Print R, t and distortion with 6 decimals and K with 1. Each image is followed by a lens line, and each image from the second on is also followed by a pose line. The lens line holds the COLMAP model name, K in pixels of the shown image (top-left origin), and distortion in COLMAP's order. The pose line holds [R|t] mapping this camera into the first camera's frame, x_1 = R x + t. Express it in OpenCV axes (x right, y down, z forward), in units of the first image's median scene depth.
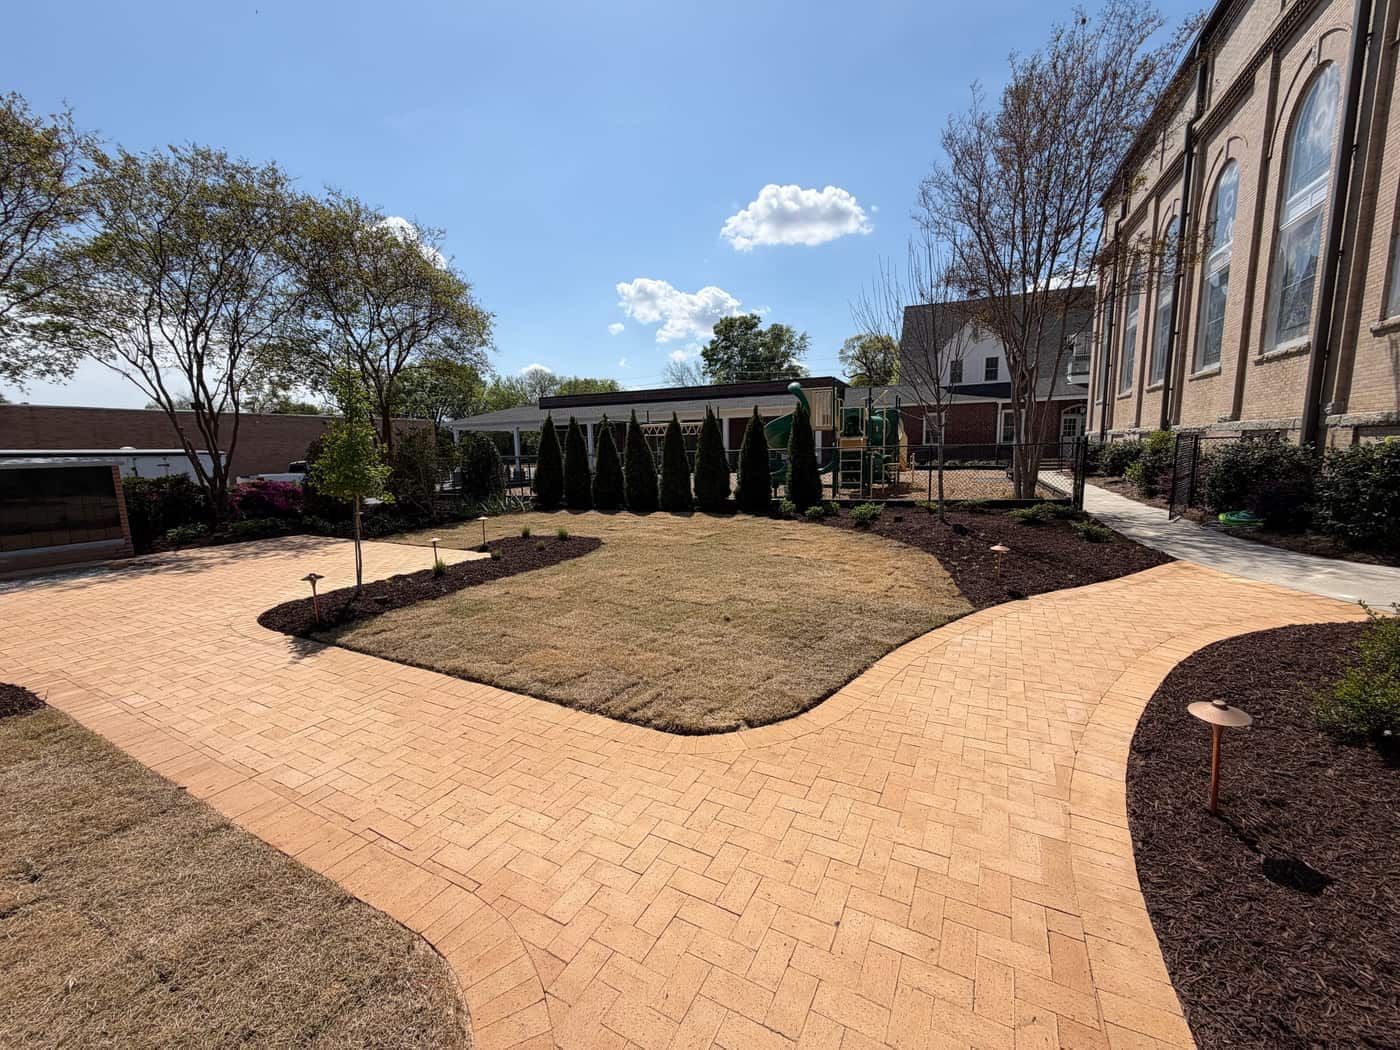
lens RADIAL K [[556.1, 0, 696.3], [0, 556.1, 528.2], [0, 0, 1]] dist [0.001554, 0.000407]
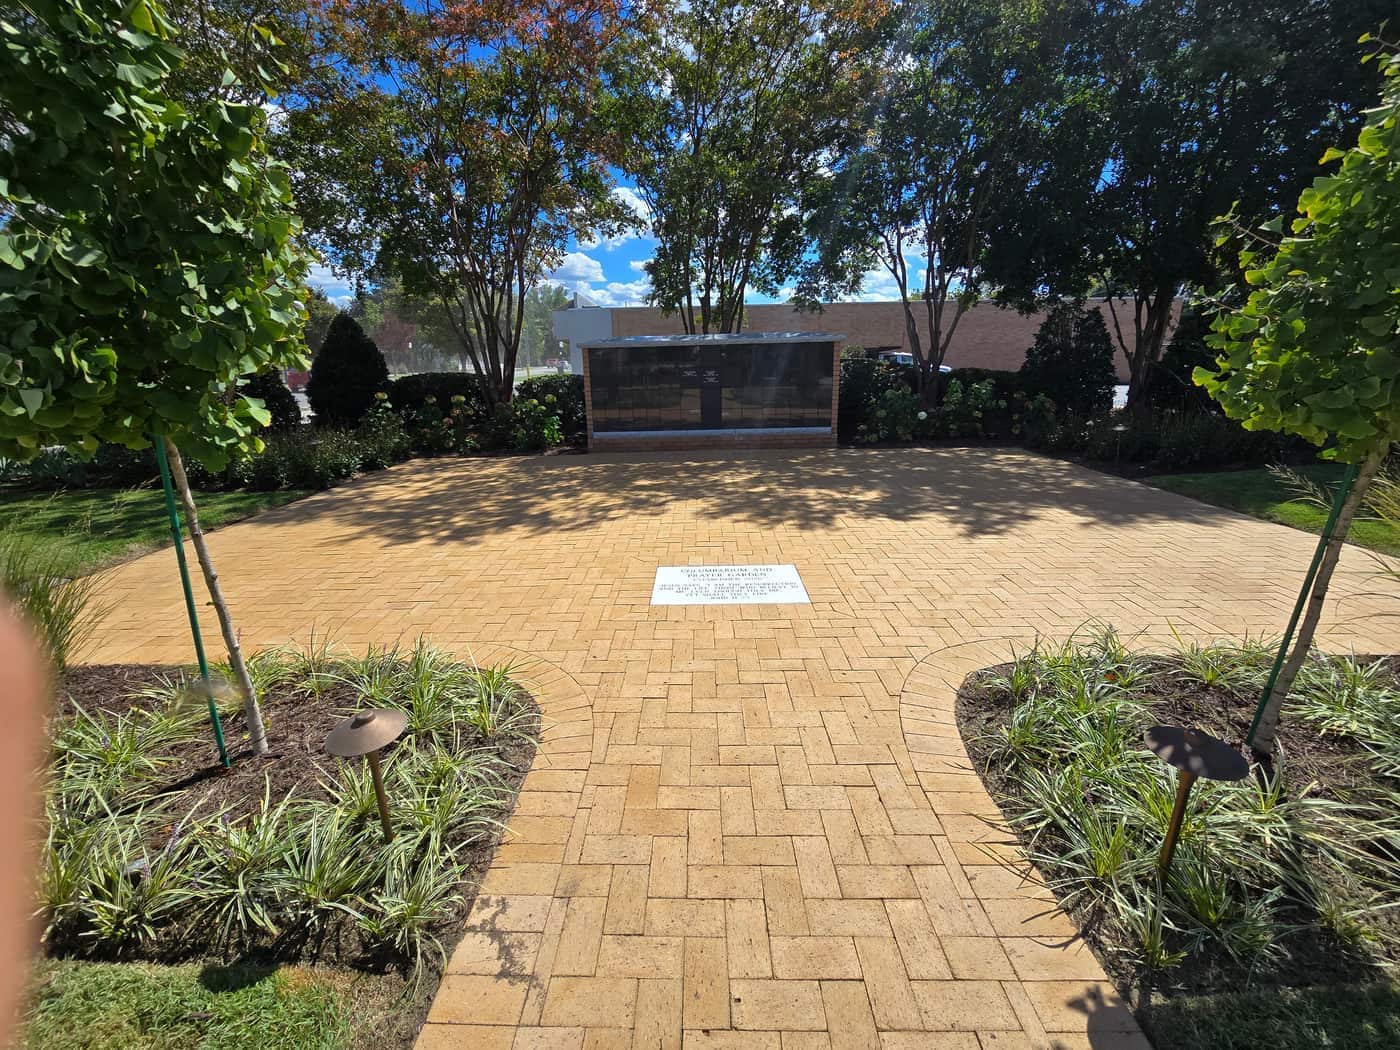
lens RADIAL K [[569.6, 0, 687.4], [0, 569.6, 510.2], [0, 0, 1]] dist [-0.001209, -0.000480]
pose [[0.461415, 0.242916, -0.853281, -0.417514], [-0.118827, 0.970041, 0.211899, -0.023458], [0.879191, 0.003620, 0.476456, 0.478937]]
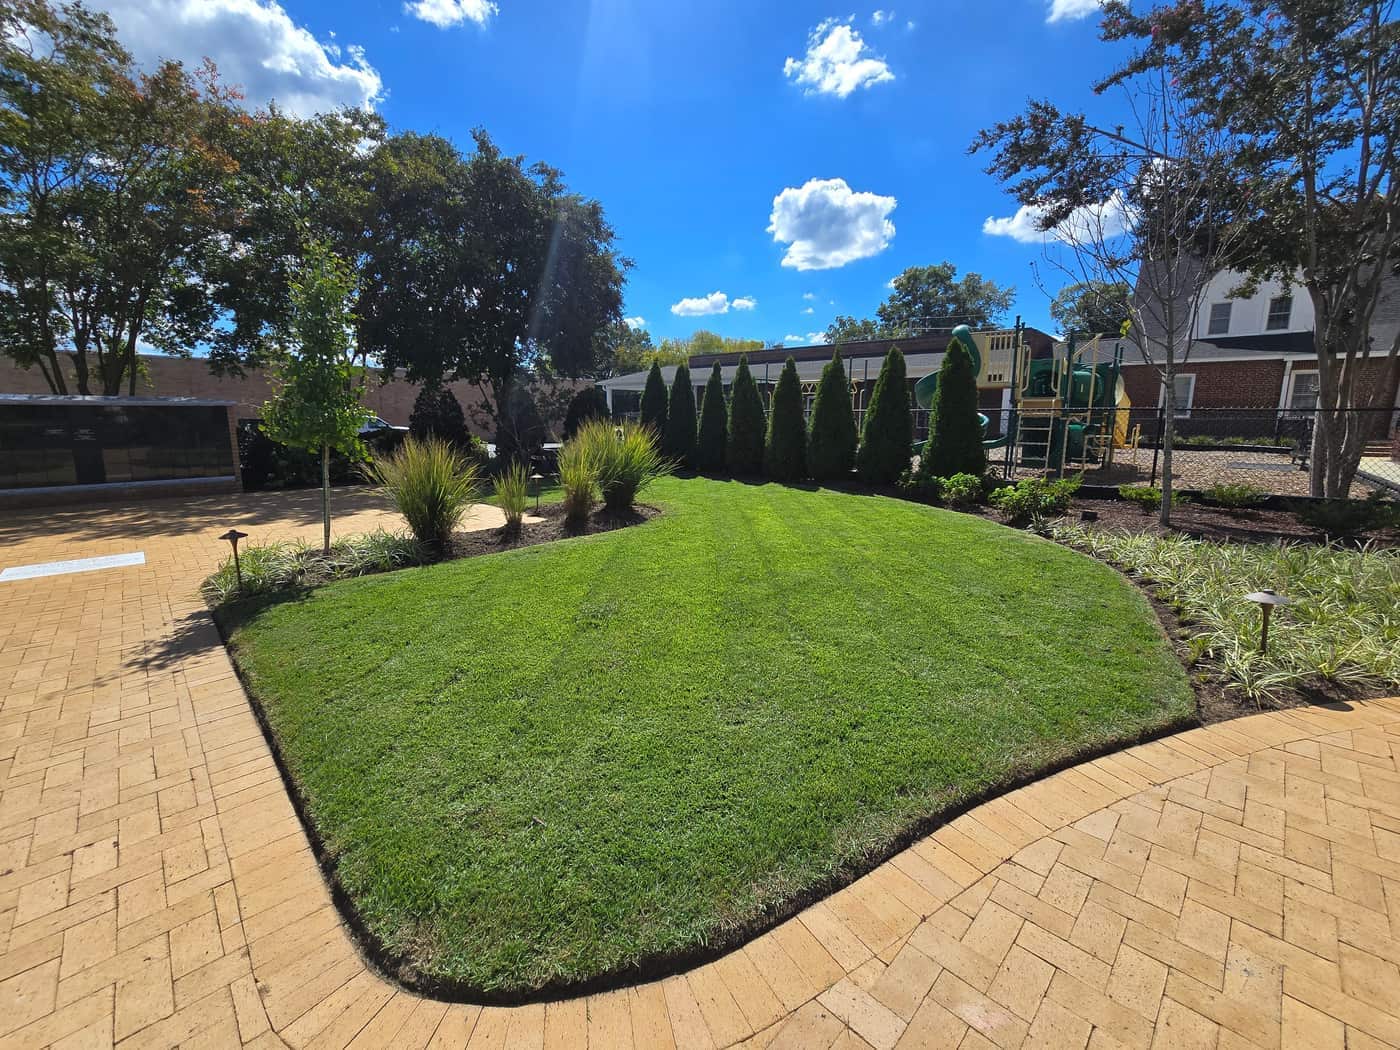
lens RADIAL K [[569.6, 0, 687.4], [0, 569.6, 510.2], [0, 0, 1]] dist [-0.001209, -0.000480]
pose [[0.953085, 0.075204, -0.293212, 0.149136], [-0.068290, 0.997094, 0.033764, -0.016615], [0.294899, -0.012157, 0.955451, 0.292117]]
